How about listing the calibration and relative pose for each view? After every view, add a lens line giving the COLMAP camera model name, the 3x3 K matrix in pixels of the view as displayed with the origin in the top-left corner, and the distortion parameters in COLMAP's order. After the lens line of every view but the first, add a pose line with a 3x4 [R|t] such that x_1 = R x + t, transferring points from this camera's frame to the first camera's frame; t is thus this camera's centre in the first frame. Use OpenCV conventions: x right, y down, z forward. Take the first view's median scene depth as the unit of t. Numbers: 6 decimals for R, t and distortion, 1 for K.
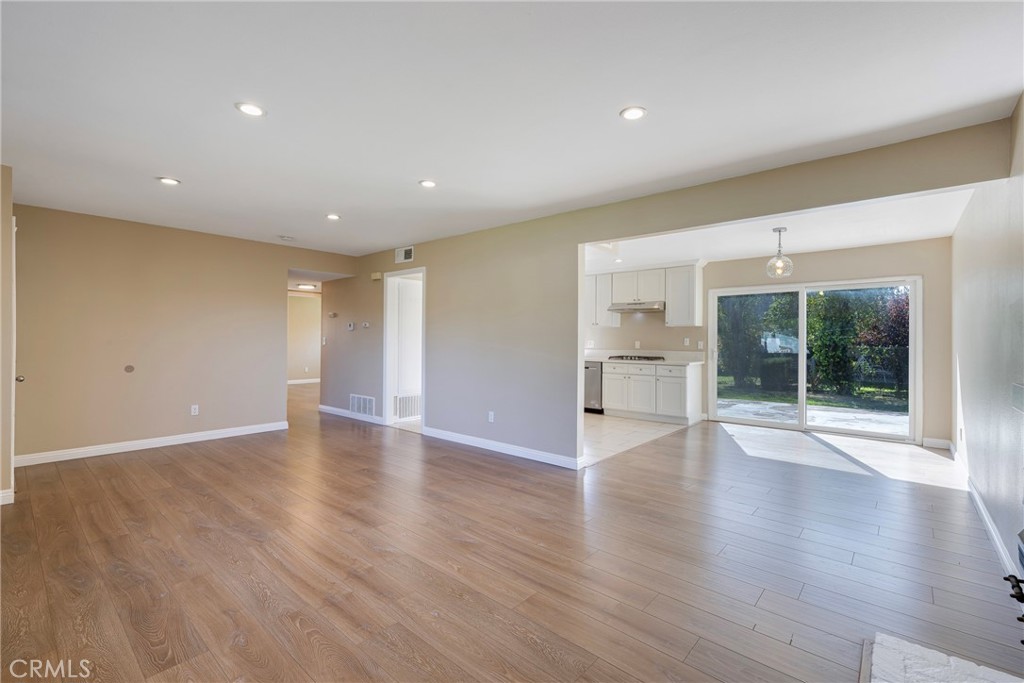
lens RADIAL K [[445.1, 0, 507.8], [0, 445.1, 338.8], [0, 0, 1]] dist [-0.000302, -0.000014]
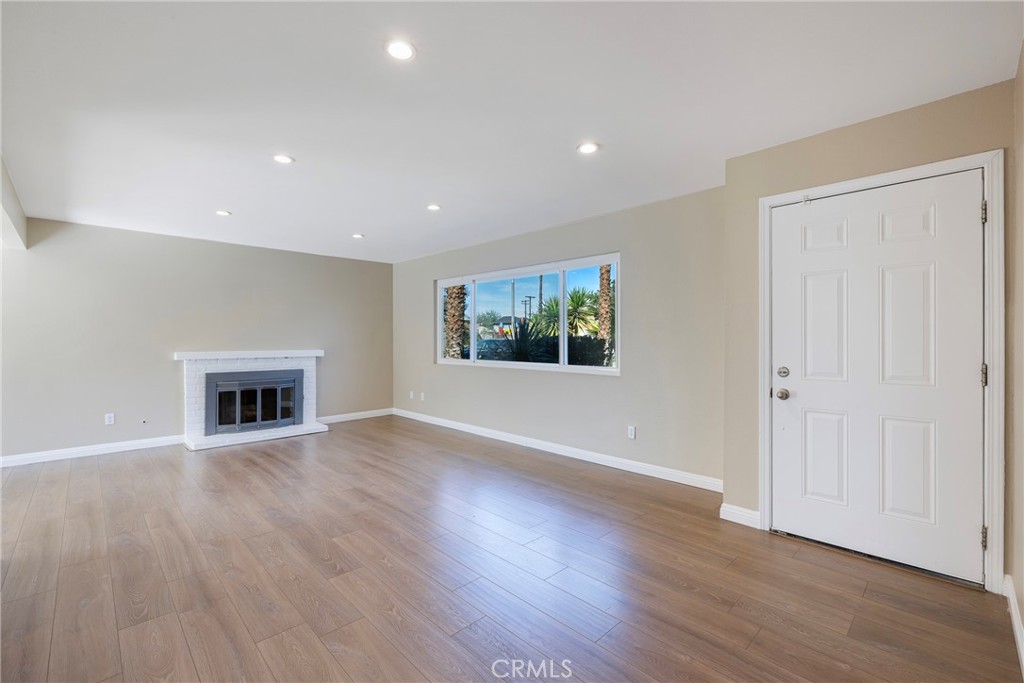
lens RADIAL K [[457.5, 0, 512.0], [0, 457.5, 341.5], [0, 0, 1]] dist [0.000162, 0.000237]
pose [[-0.996555, -0.005973, 0.082717, -0.848262], [-0.005502, 0.999967, 0.005917, -0.007044], [-0.082750, 0.005442, -0.996555, 2.252323]]
